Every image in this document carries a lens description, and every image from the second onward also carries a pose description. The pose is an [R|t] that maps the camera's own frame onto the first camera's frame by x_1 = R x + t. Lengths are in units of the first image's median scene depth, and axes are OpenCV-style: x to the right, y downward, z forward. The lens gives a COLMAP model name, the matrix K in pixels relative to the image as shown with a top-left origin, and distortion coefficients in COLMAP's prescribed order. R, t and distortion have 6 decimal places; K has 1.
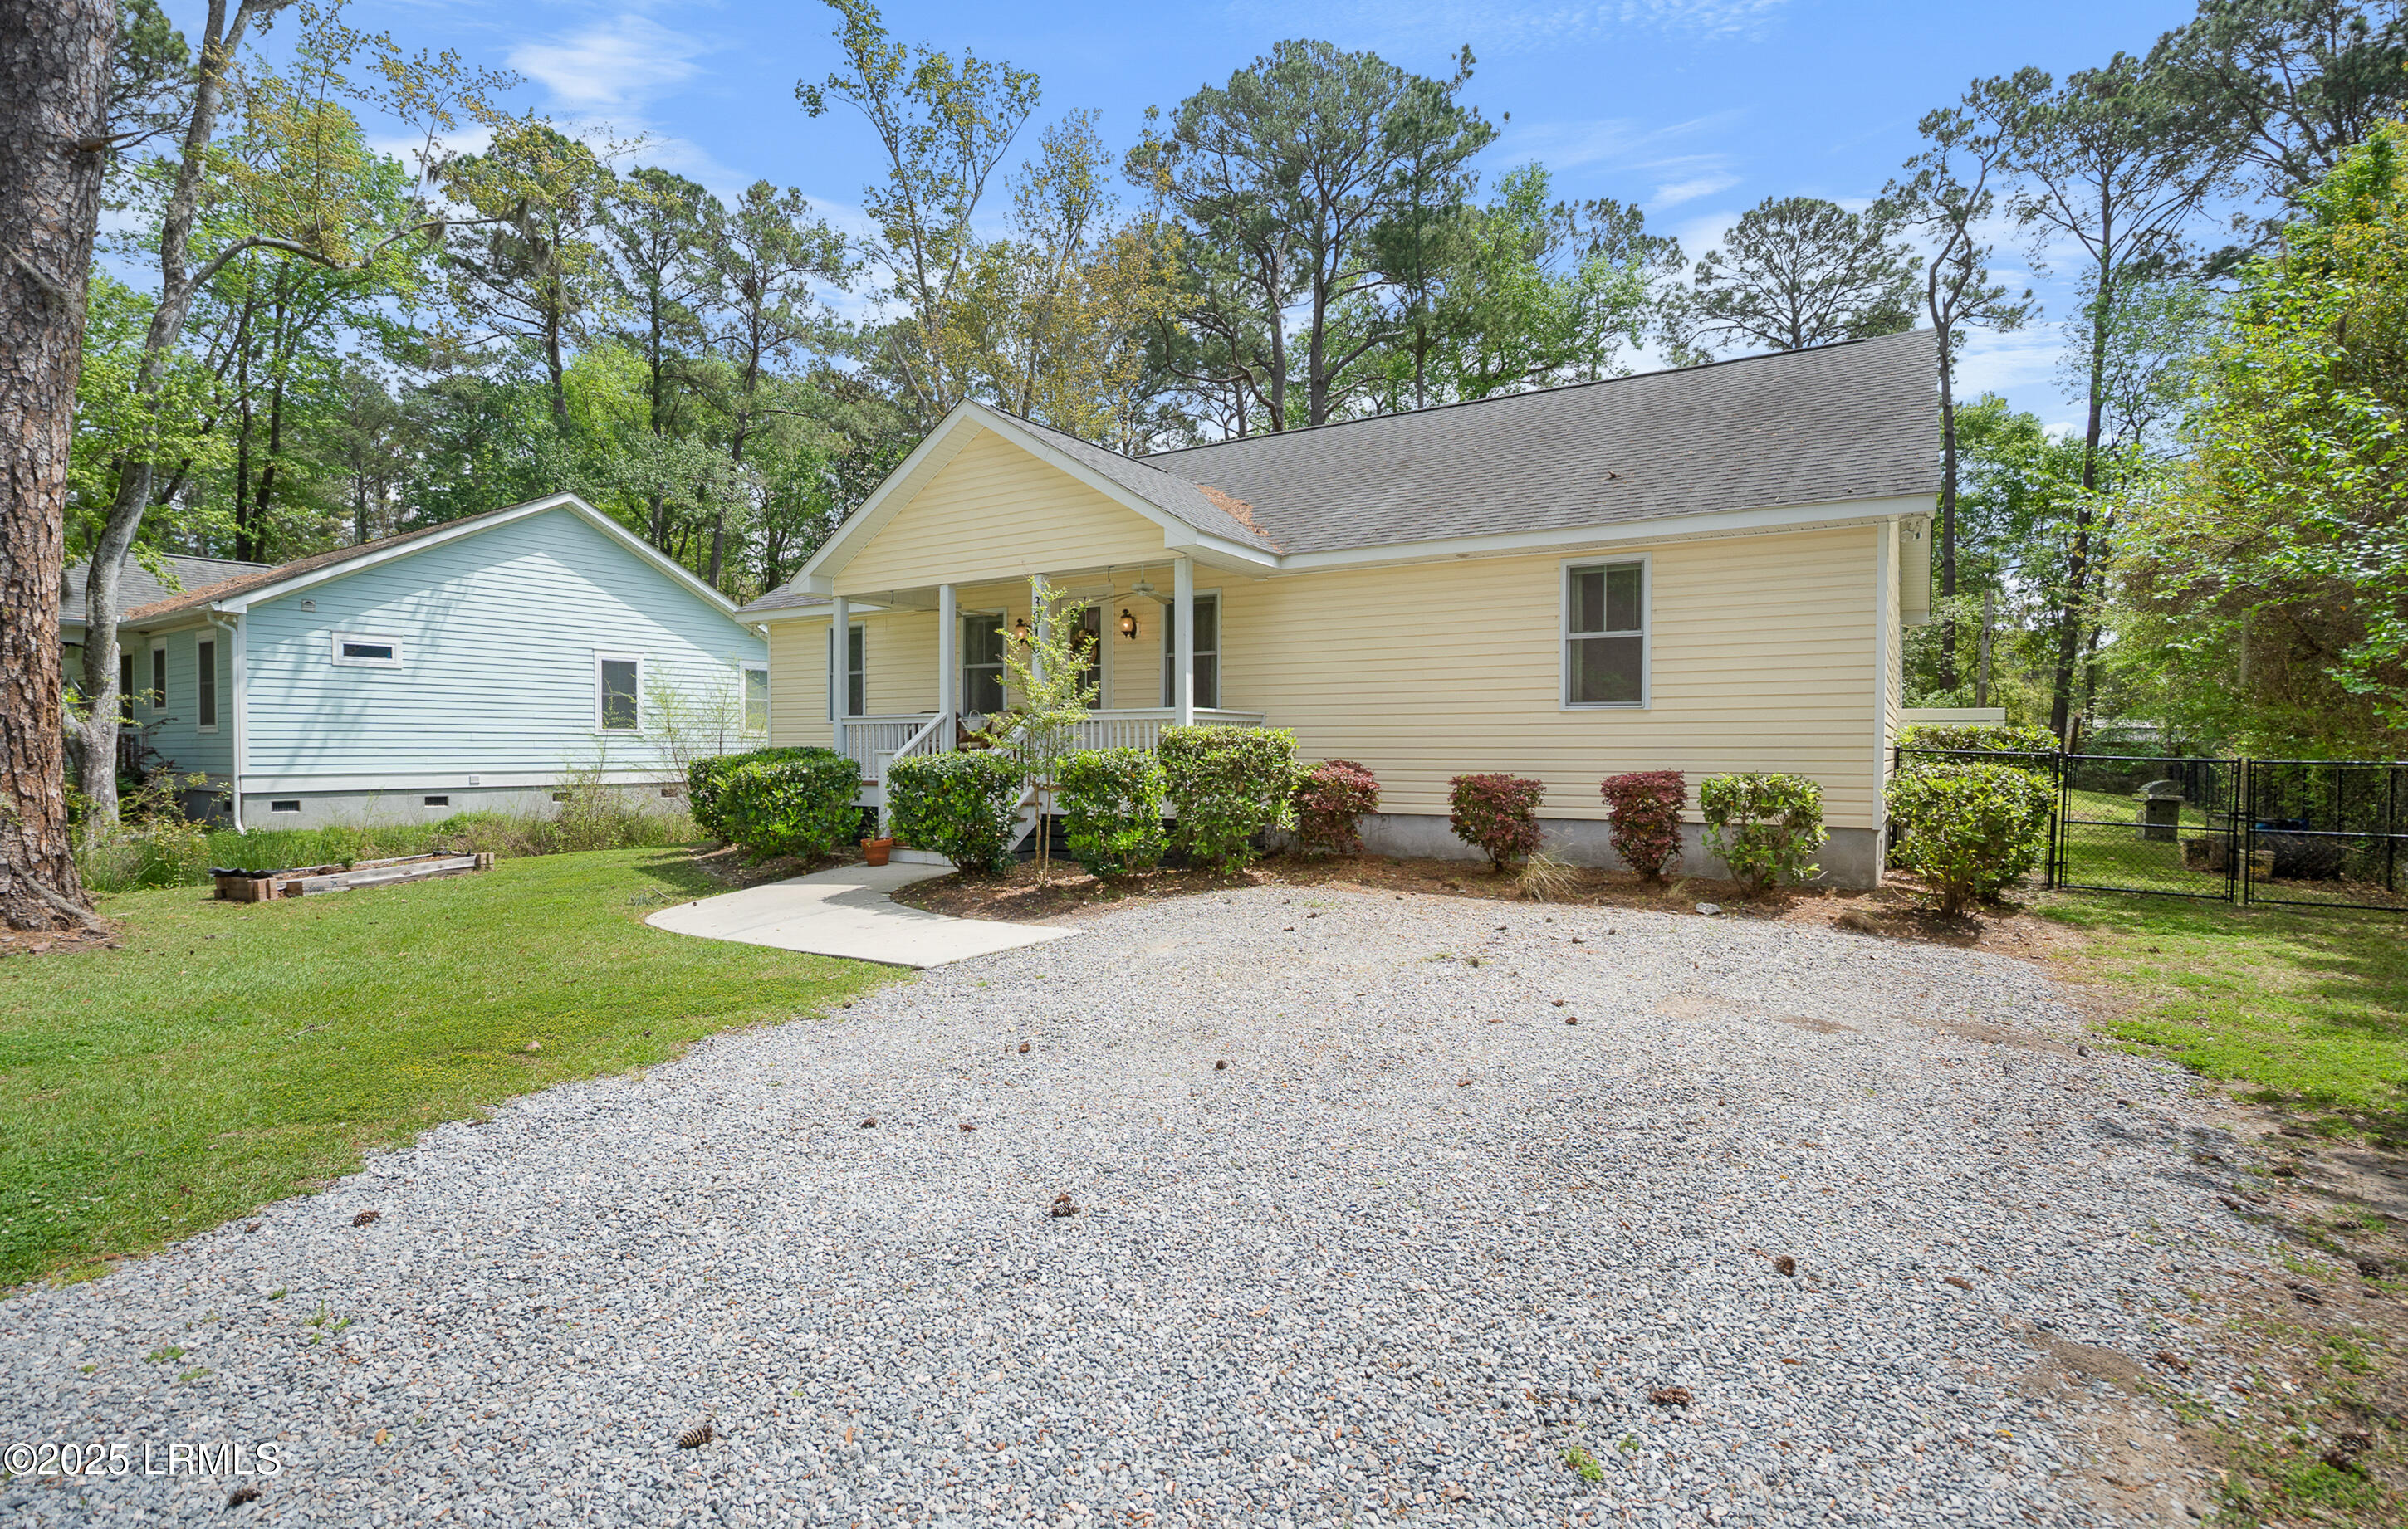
lens RADIAL K [[1117.3, 0, 1204.5], [0, 1117.3, 757.4], [0, 0, 1]] dist [-0.017264, 0.000411]
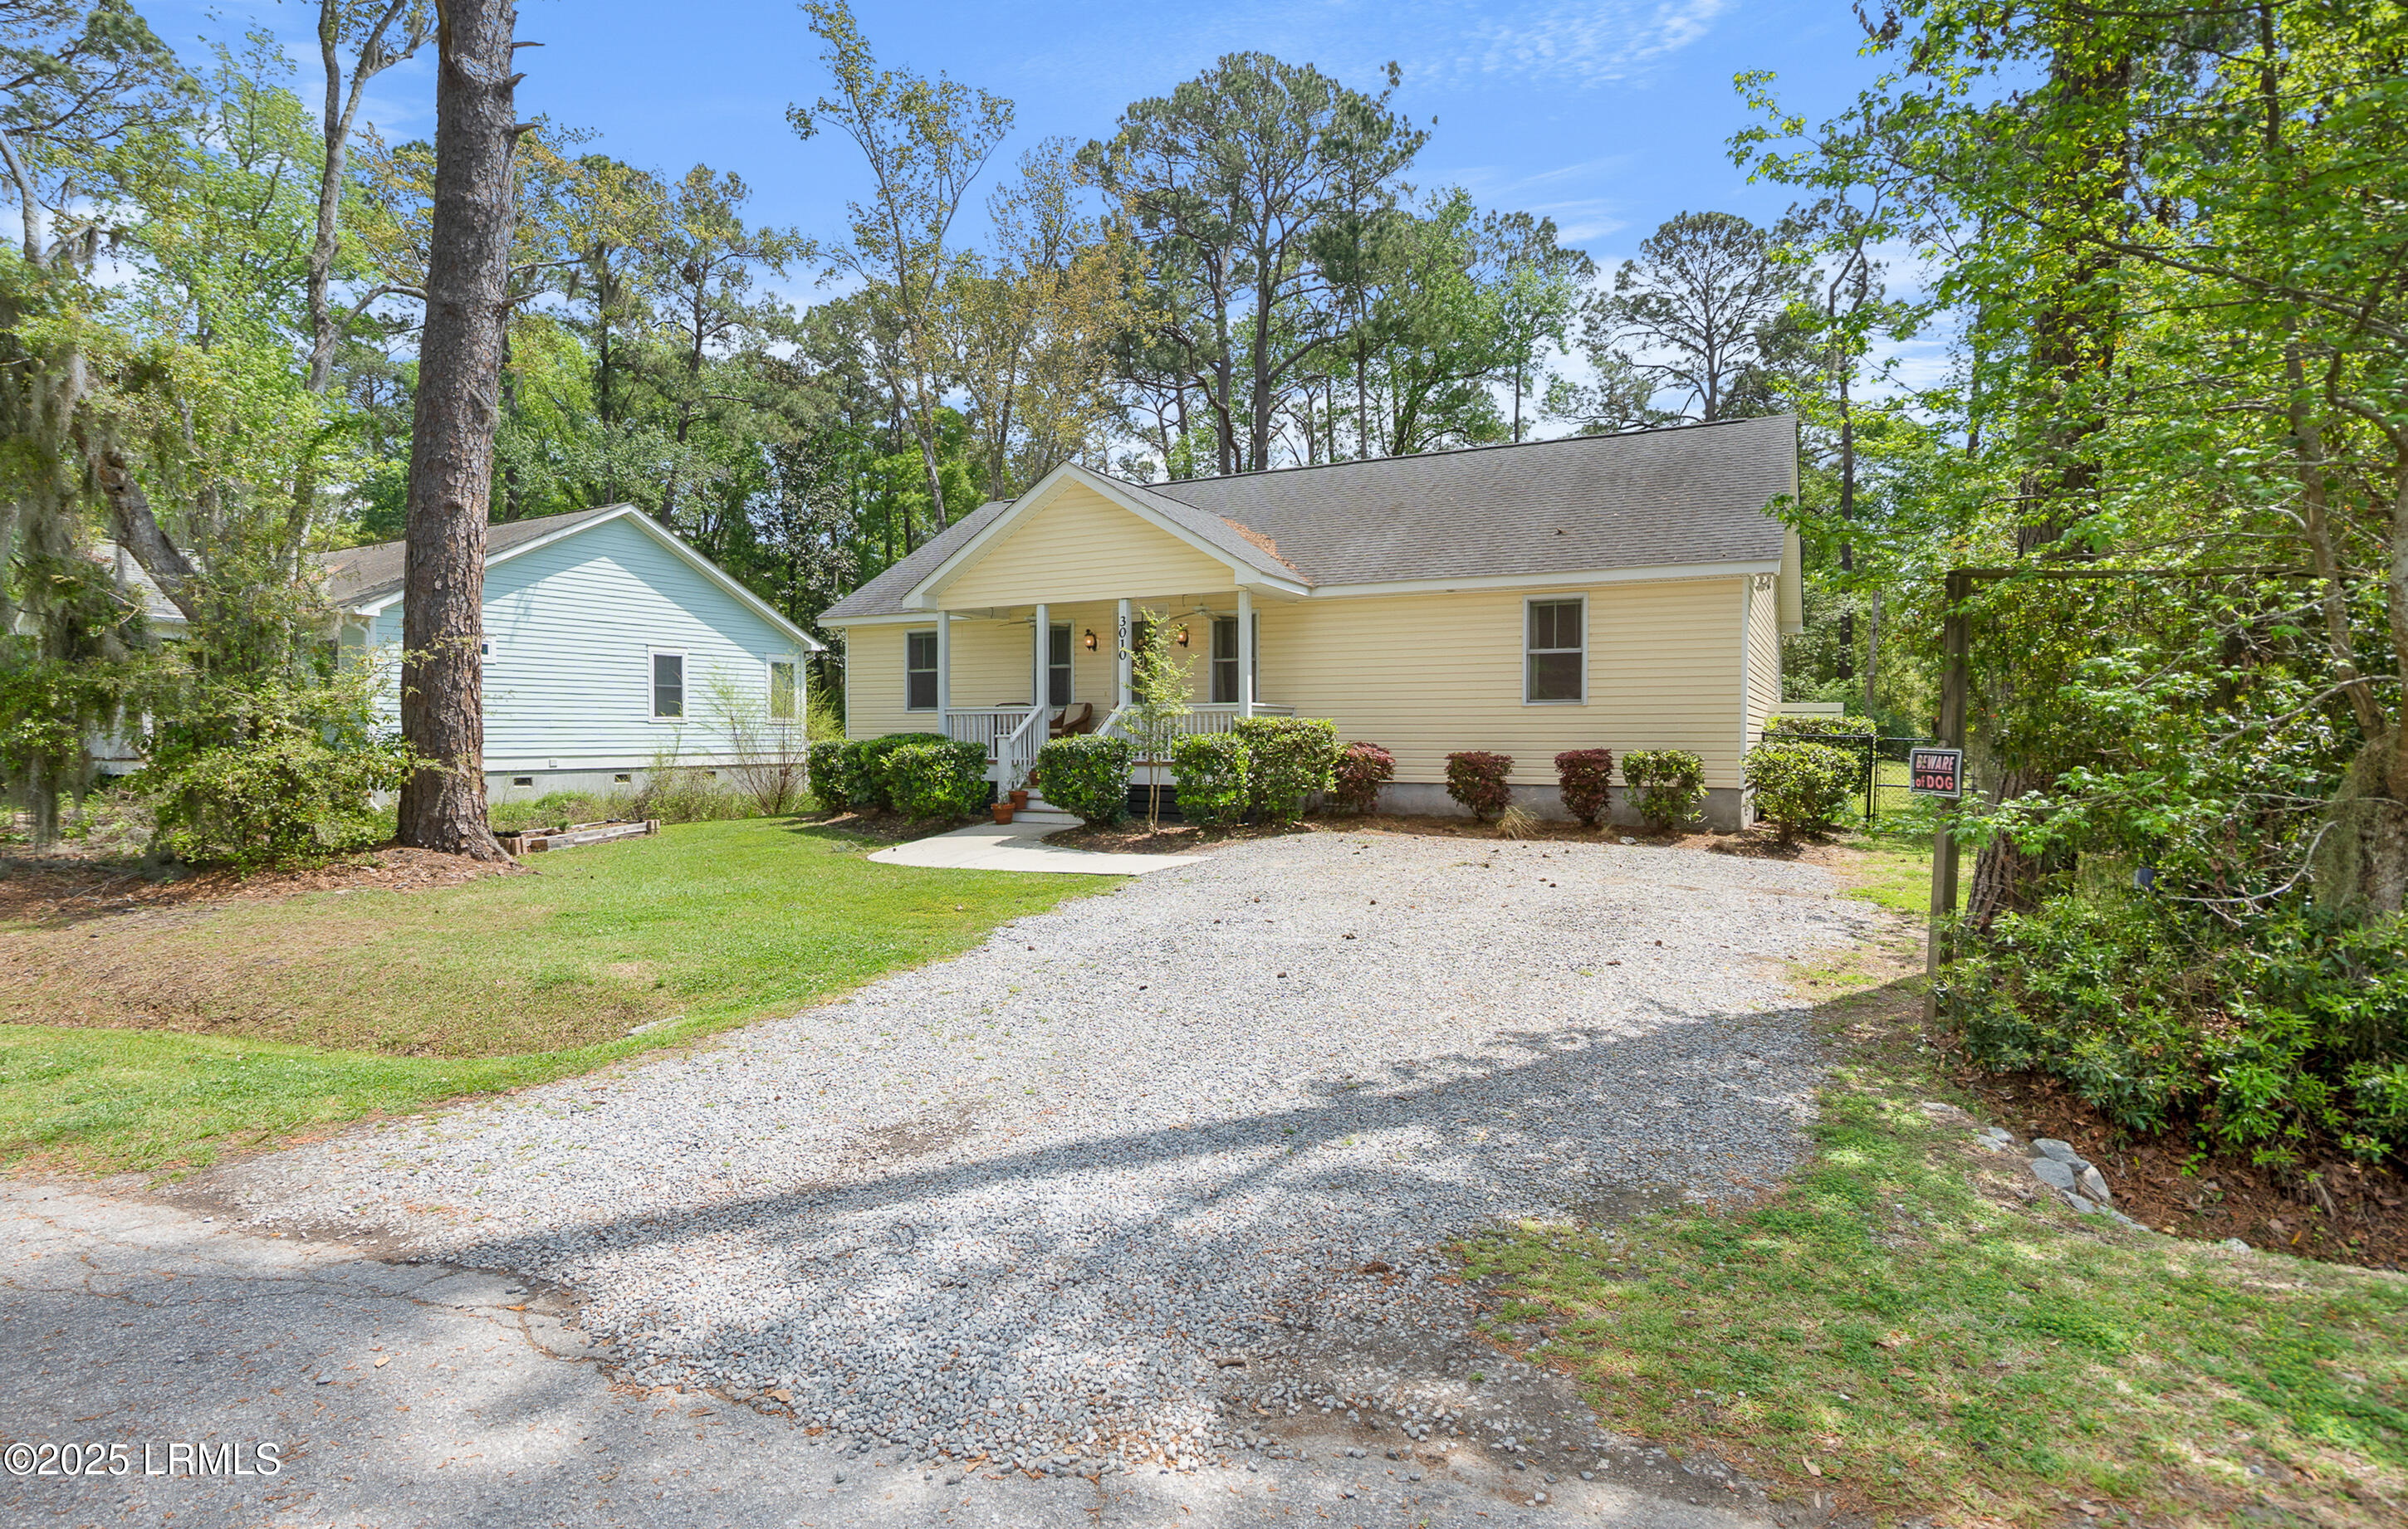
lens RADIAL K [[1147.0, 0, 1196.9], [0, 1147.0, 748.7], [0, 0, 1]] dist [-0.037207, 0.021662]
pose [[0.997922, -0.001677, 0.064416, -0.114584], [0.001400, 0.999990, 0.004335, 0.002893], [-0.064422, -0.004236, 0.997914, -0.252423]]
